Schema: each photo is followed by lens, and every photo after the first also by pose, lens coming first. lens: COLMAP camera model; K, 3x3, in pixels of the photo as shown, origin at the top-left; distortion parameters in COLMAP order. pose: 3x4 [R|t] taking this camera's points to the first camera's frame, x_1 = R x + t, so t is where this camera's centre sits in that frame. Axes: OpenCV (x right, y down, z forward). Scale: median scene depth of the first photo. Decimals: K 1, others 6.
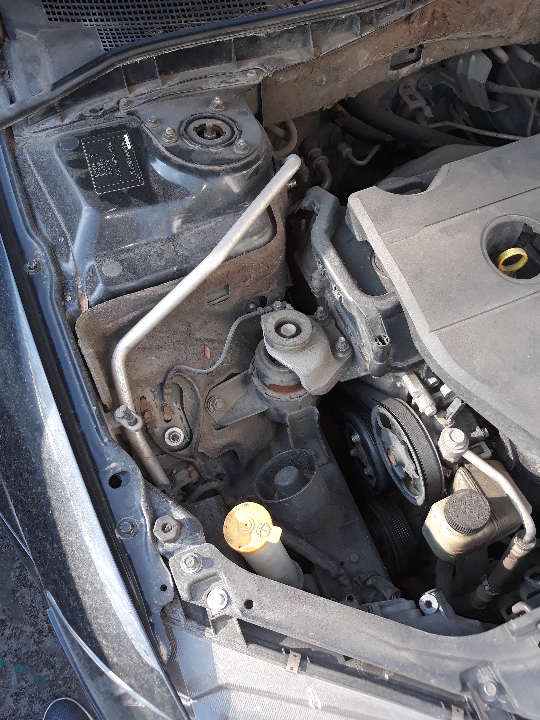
lens RADIAL K [[569.3, 0, 270.0], [0, 569.3, 360.0], [0, 0, 1]] dist [0.138990, -0.000349]
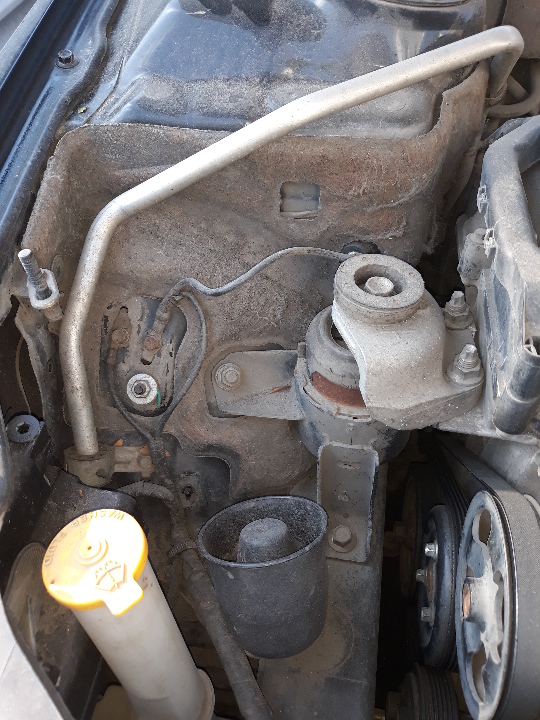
lens RADIAL K [[594.6, 0, 270.0], [0, 594.6, 360.0], [0, 0, 1]] dist [-0.002630, -0.002337]
pose [[0.863178, 0.392137, -0.318044, 0.143176], [-0.435028, 0.897348, -0.074278, 0.093677], [0.256269, 0.202473, 0.945162, 0.427244]]
